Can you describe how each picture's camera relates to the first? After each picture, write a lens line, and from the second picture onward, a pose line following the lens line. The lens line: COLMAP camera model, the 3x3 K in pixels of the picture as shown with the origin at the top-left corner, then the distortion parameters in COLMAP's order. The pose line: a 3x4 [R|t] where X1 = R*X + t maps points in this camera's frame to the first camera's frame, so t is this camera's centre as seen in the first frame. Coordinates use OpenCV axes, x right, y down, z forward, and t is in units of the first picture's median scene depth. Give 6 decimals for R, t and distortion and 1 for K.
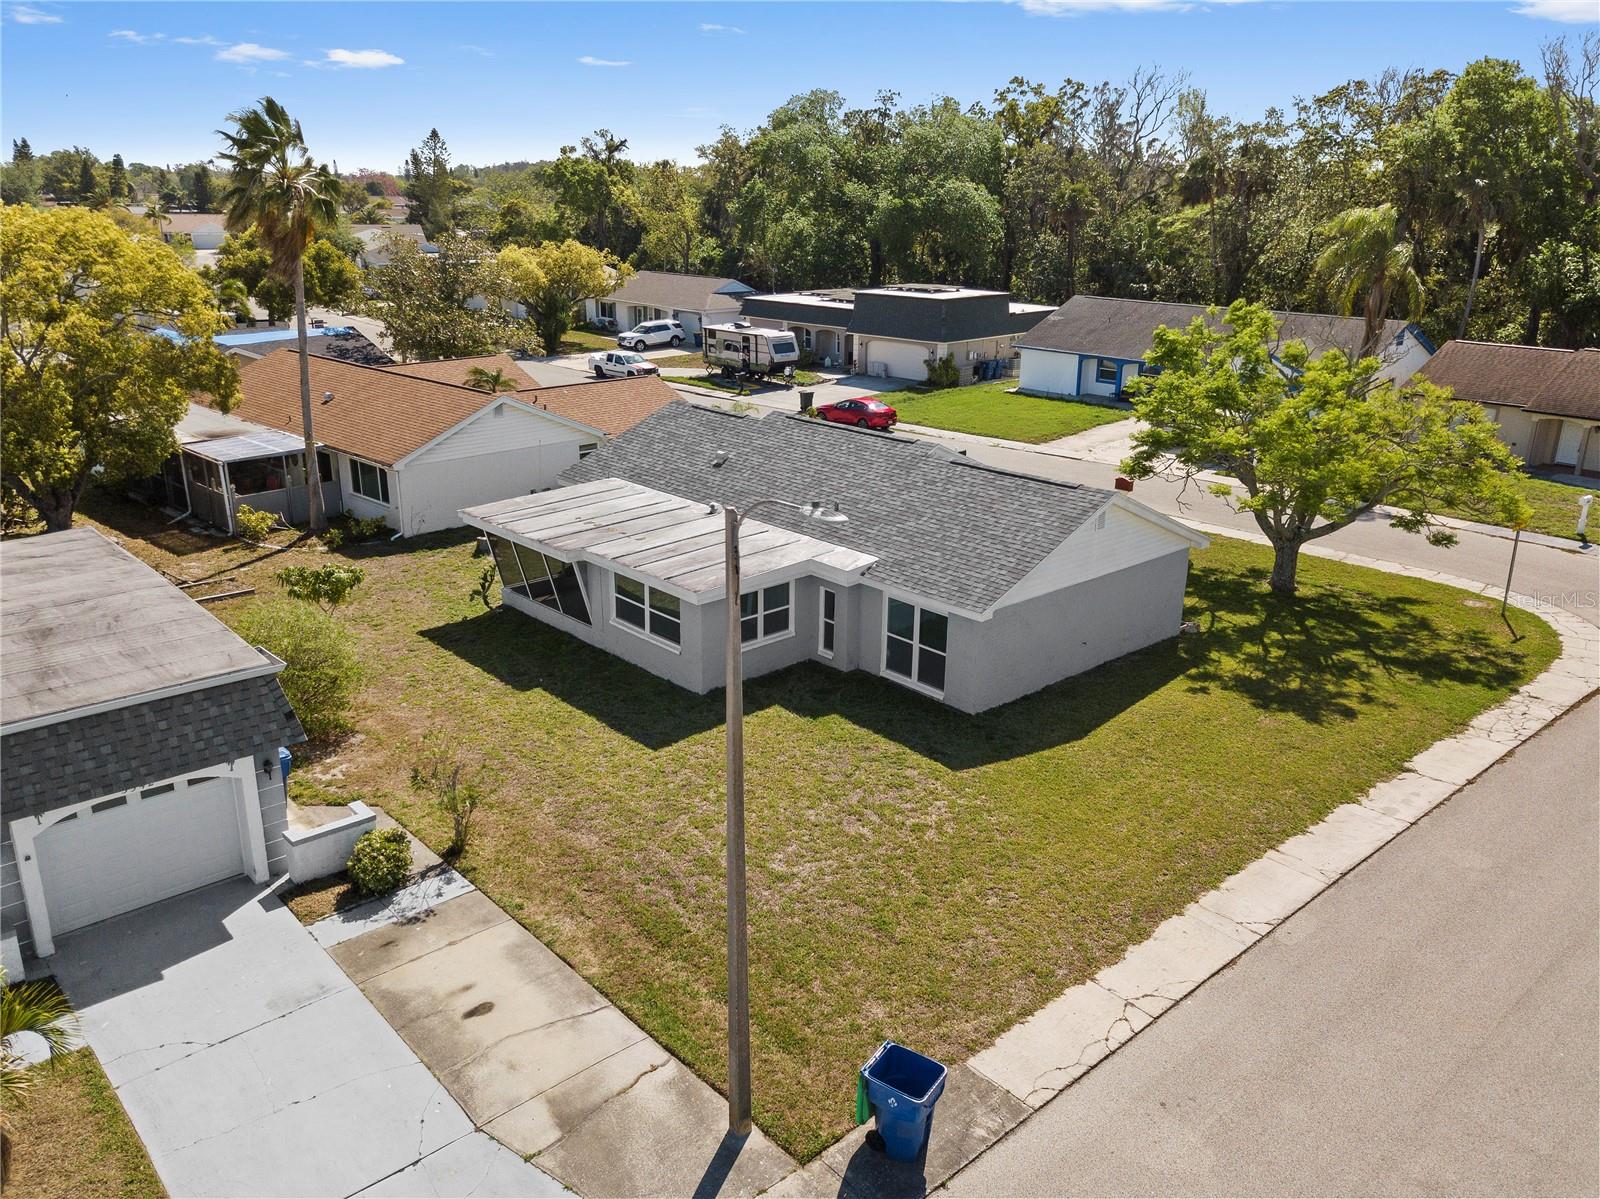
lens RADIAL K [[1225.6, 0, 803.3], [0, 1225.6, 600.8], [0, 0, 1]] dist [0.023245, -0.002301]
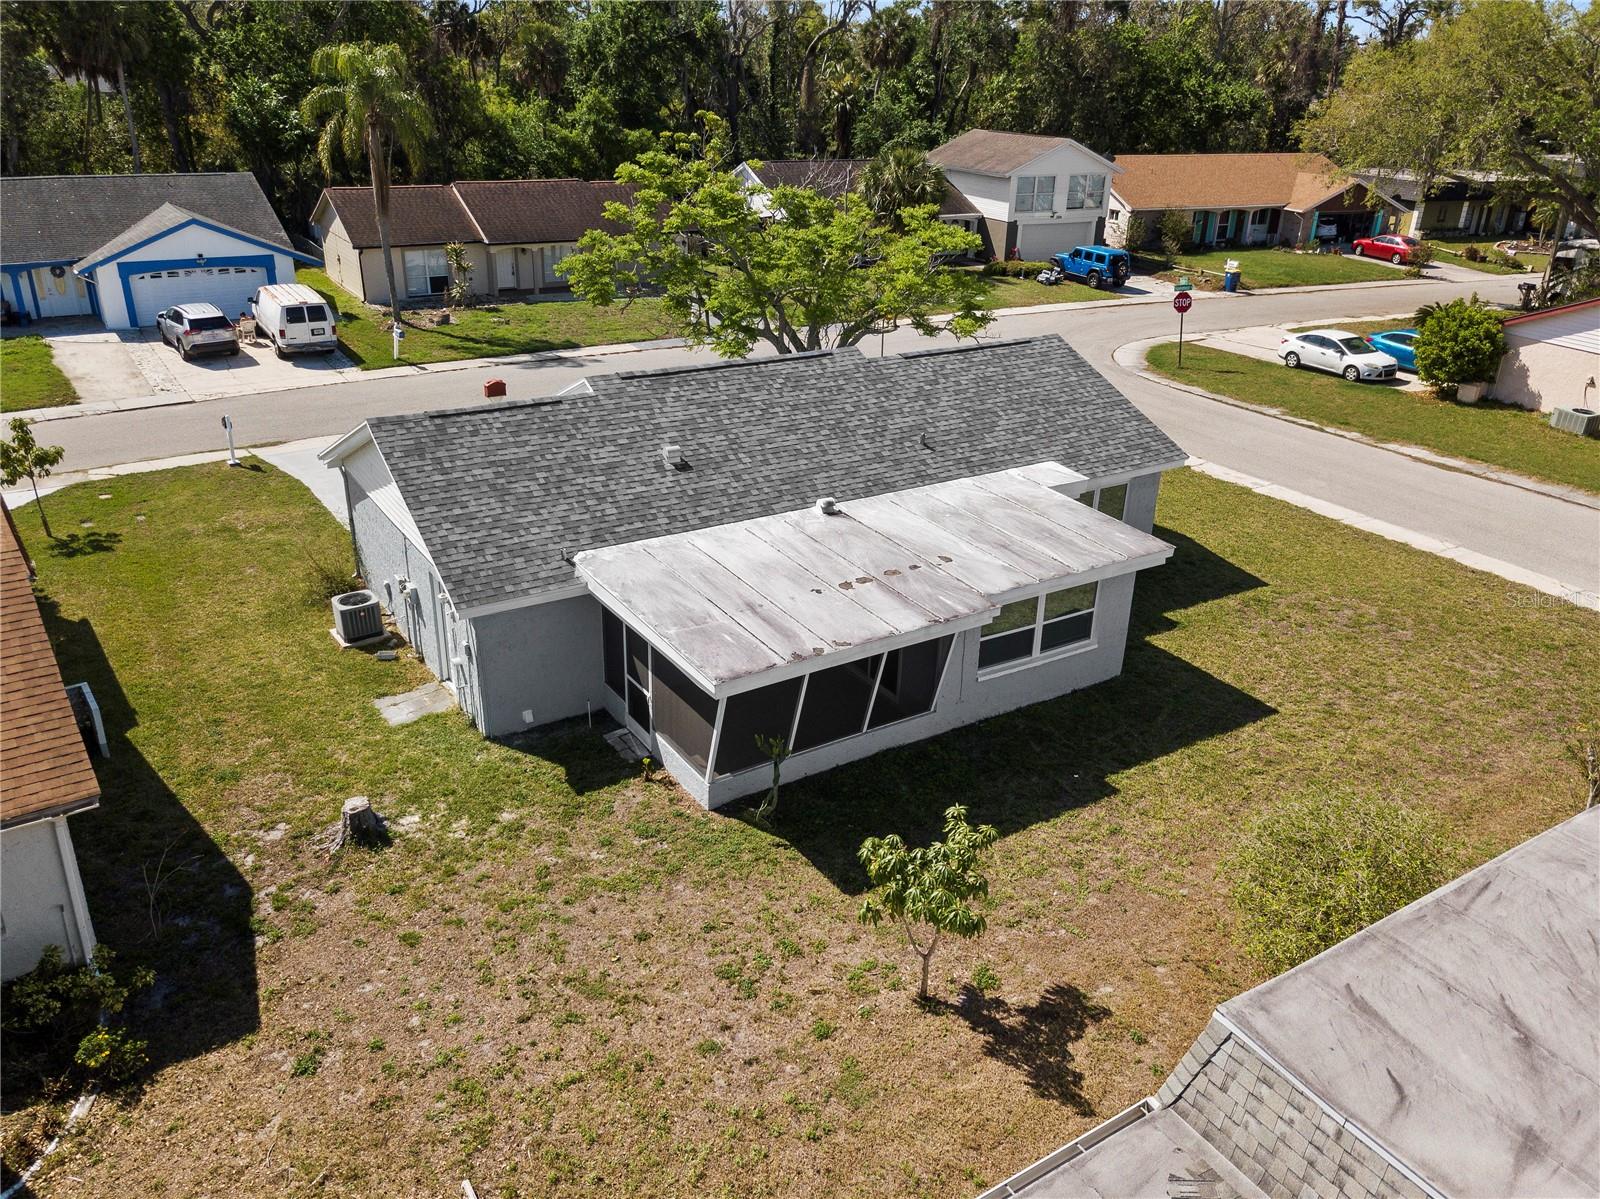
lens RADIAL K [[1229.1, 0, 800.0], [0, 1229.1, 599.5], [0, 0, 1]] dist [0.013261, 0.007659]
pose [[0.174682, -0.406959, 0.896588, -0.798299], [0.291907, 0.891057, 0.347576, -0.303037], [-0.940360, 0.201005, 0.274446, 0.904579]]
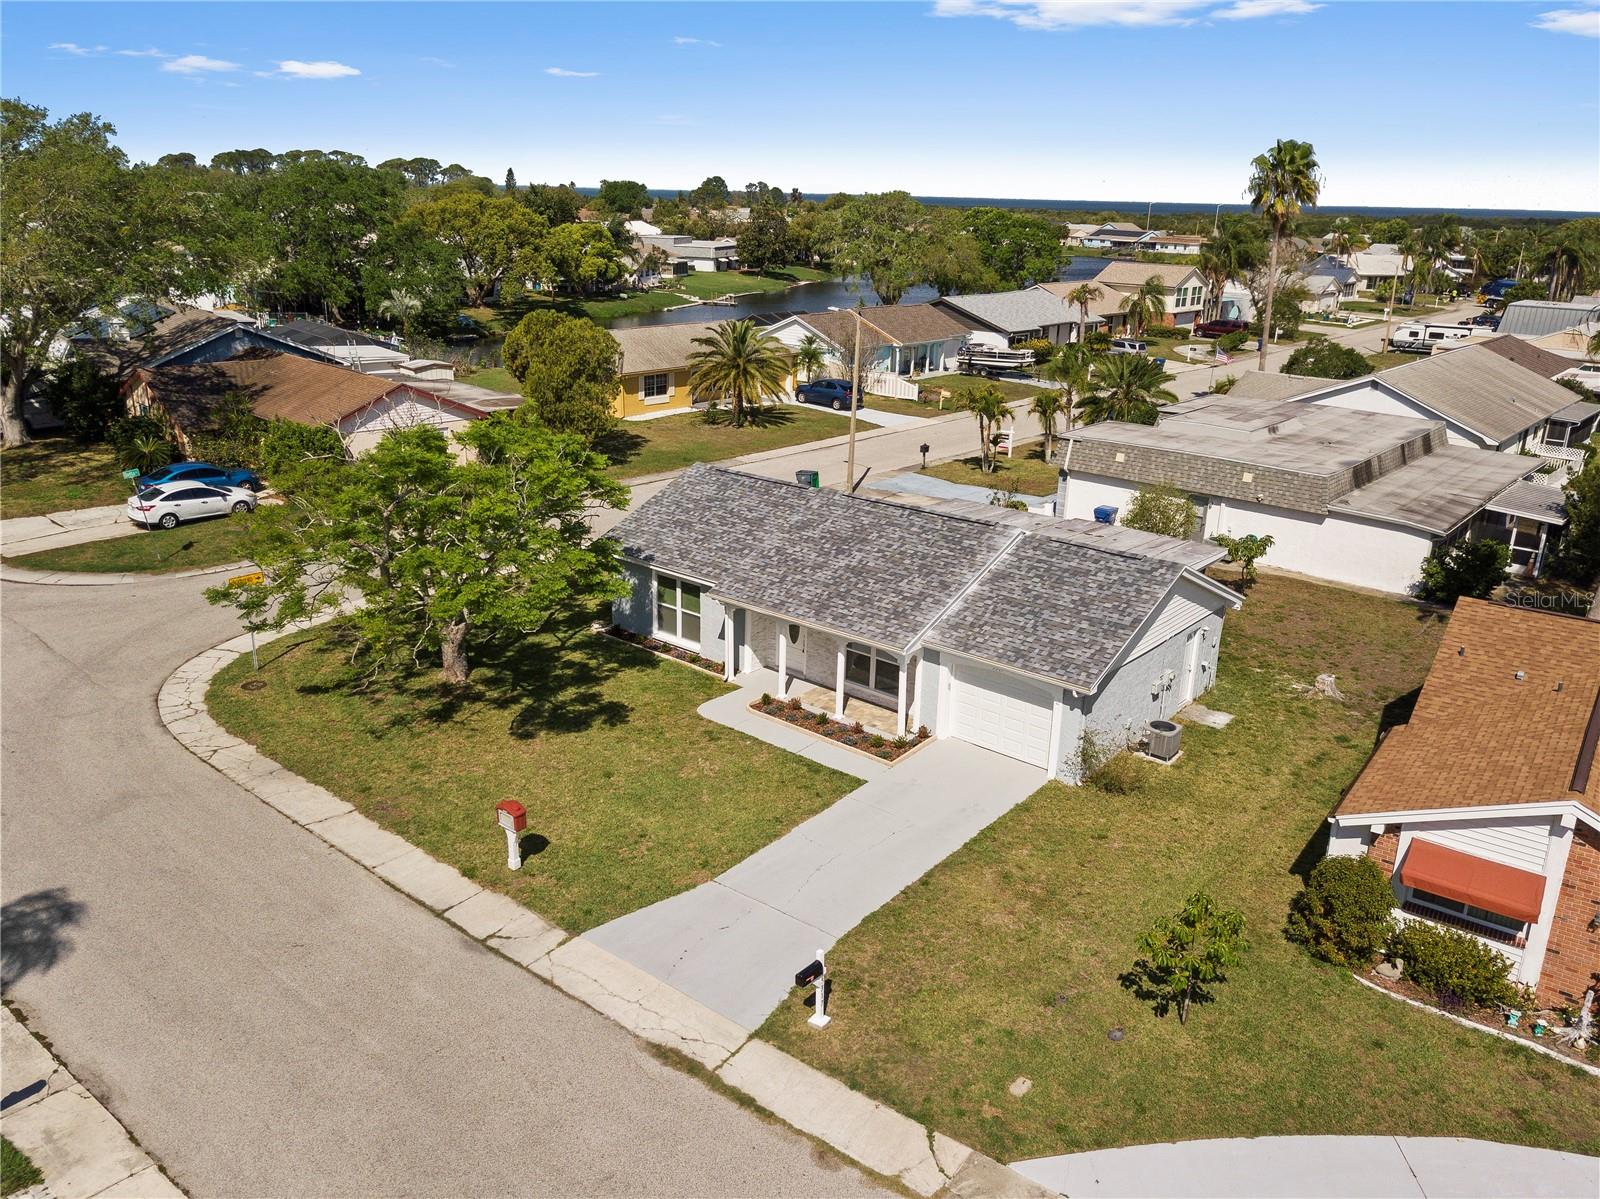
lens RADIAL K [[1225.6, 0, 803.3], [0, 1225.6, 600.8], [0, 0, 1]] dist [0.023245, -0.002301]
pose [[-0.989973, 0.010367, -0.140877, 0.314851], [-0.076988, 0.796567, 0.599628, -0.776865], [0.118434, 0.604461, -0.787782, 2.110118]]
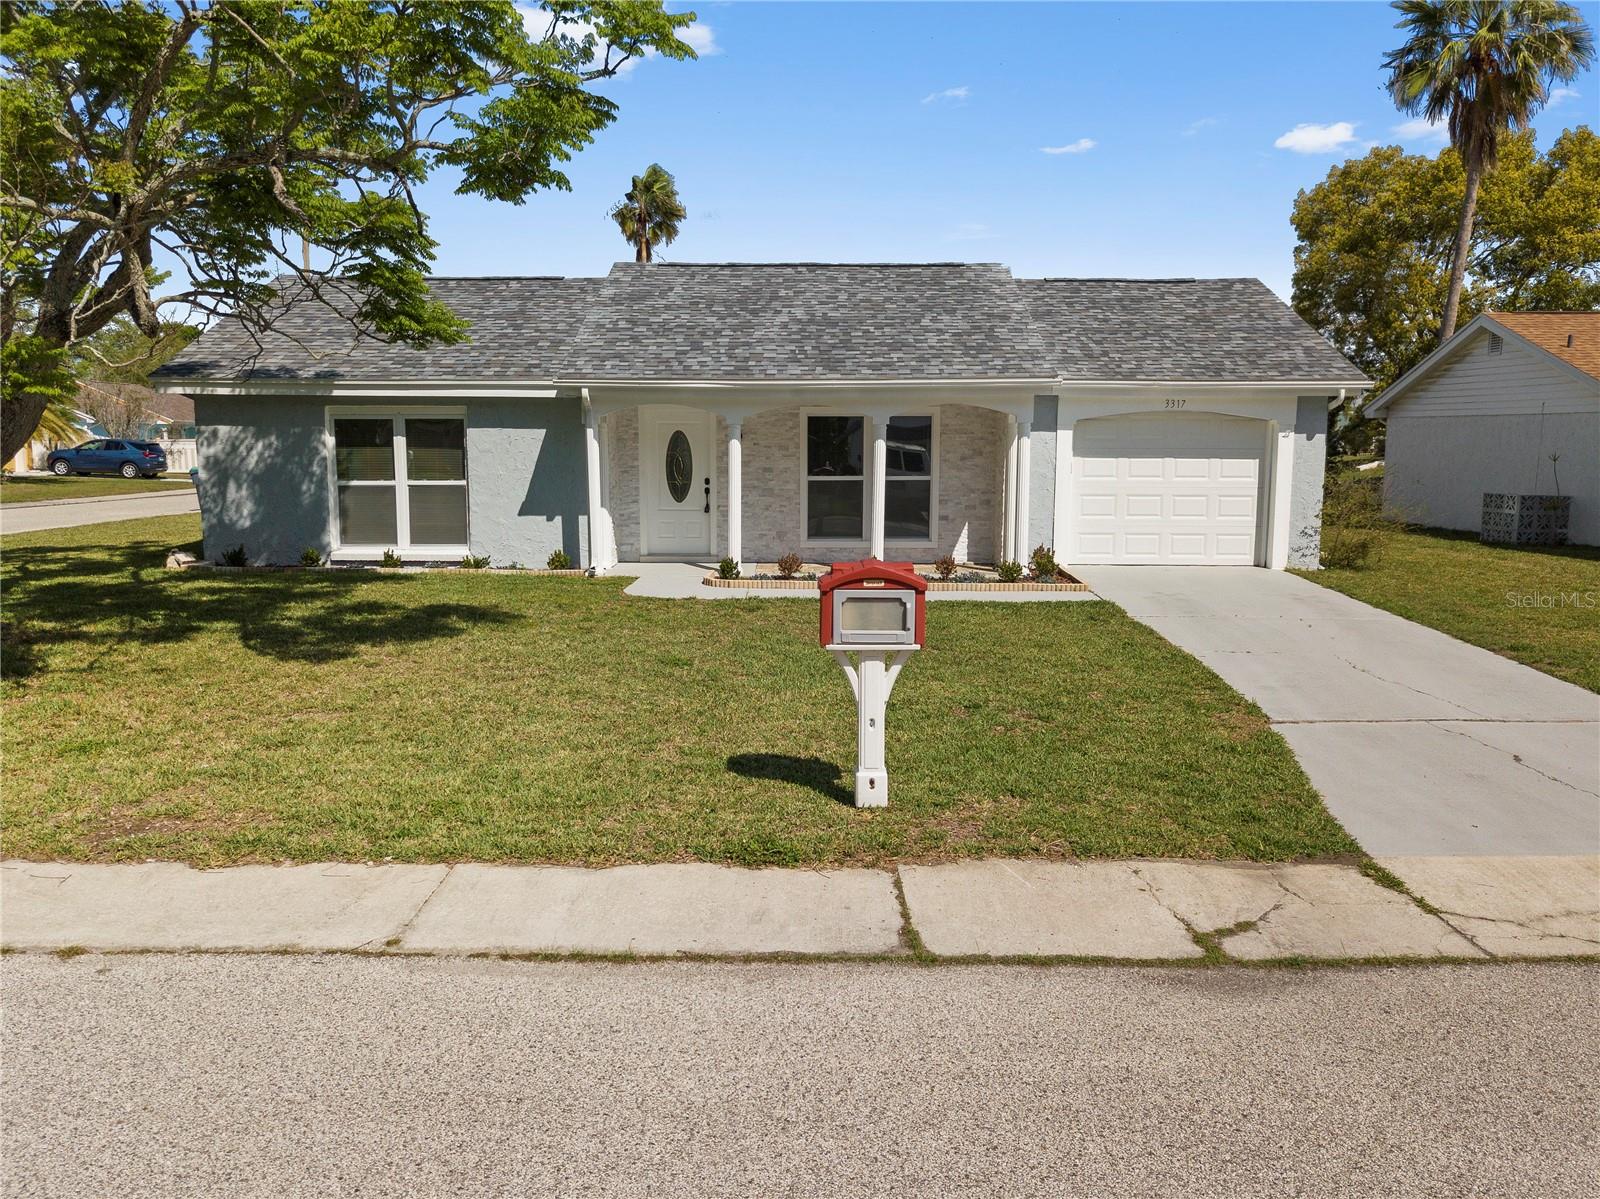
lens RADIAL K [[1256.7, 0, 806.3], [0, 1256.7, 608.3], [0, 0, 1]] dist [0.015978, 0.006374]
pose [[-0.669297, 0.086441, -0.737950, 0.586846], [-0.250327, 0.908907, 0.333505, -0.222570], [0.699556, 0.407942, -0.586689, 1.652434]]
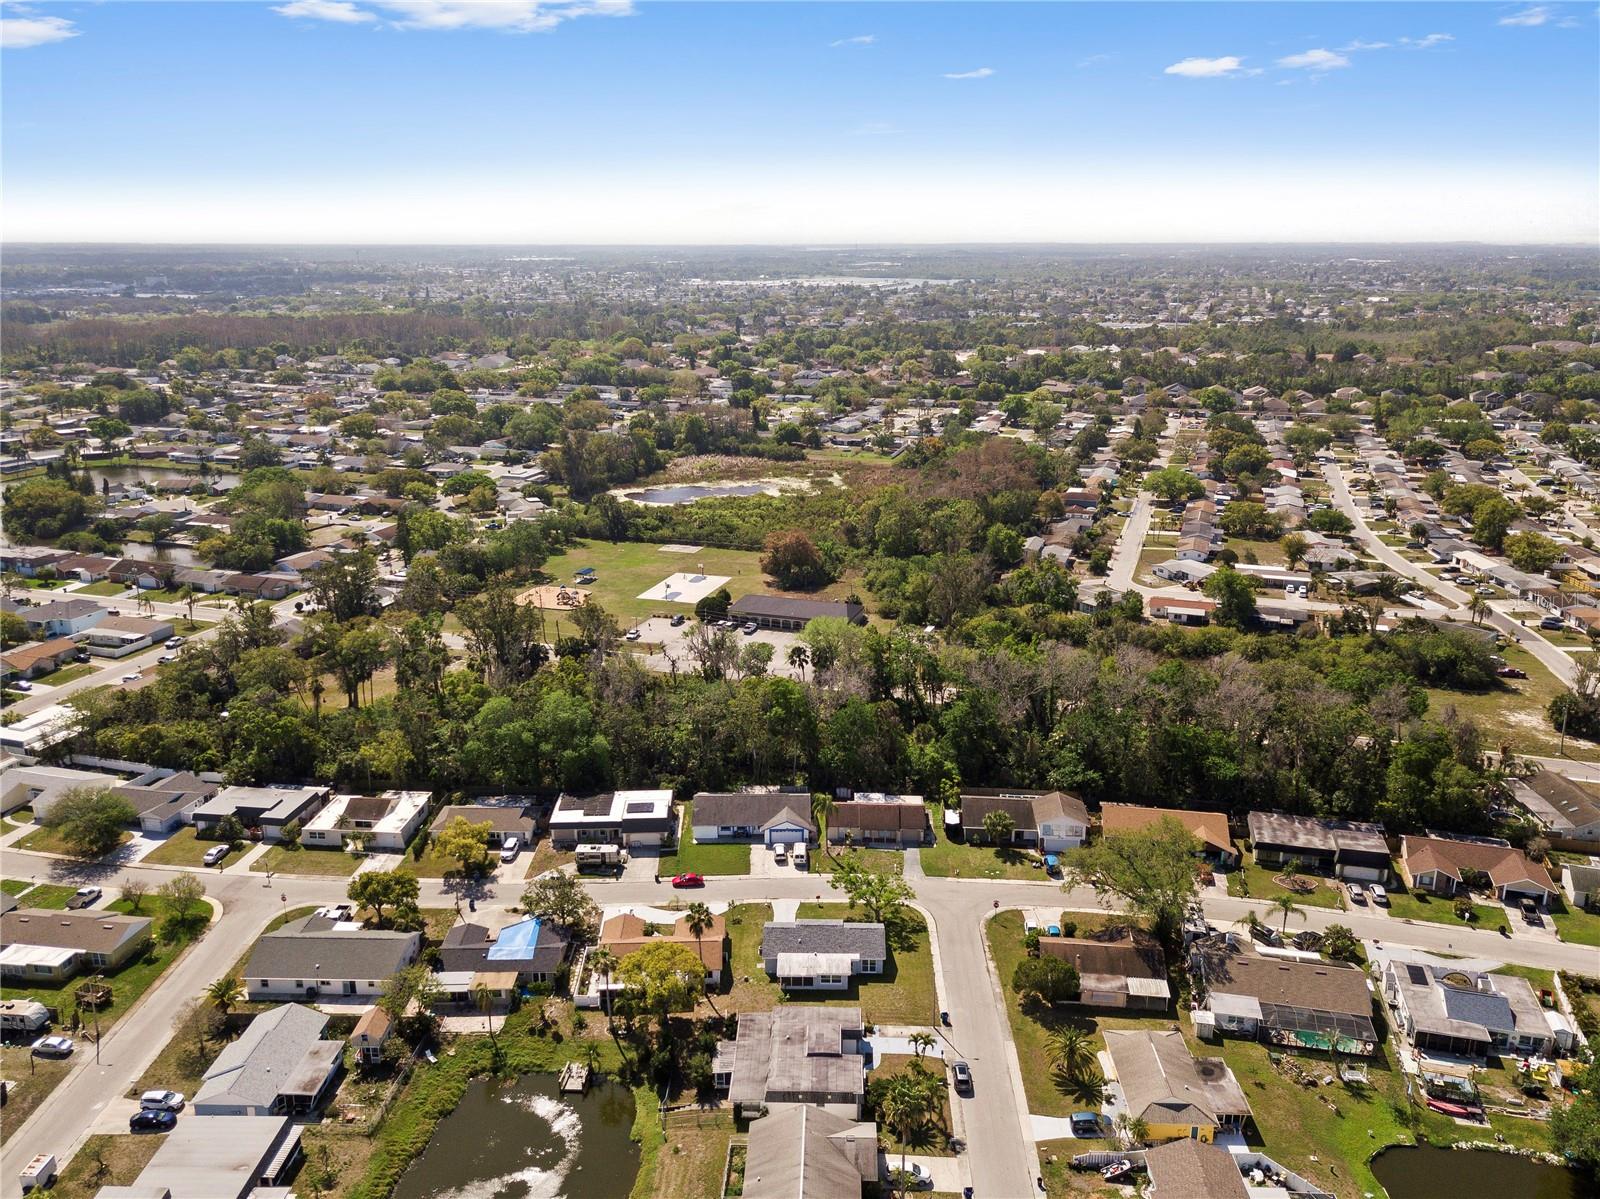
lens RADIAL K [[1229.1, 0, 800.0], [0, 1229.1, 599.5], [0, 0, 1]] dist [0.013261, 0.007659]
pose [[0.690630, -0.209413, 0.692226, -3.658903], [0.238551, 0.969554, 0.055310, -1.967658], [-0.682733, 0.126932, 0.719558, -3.087802]]
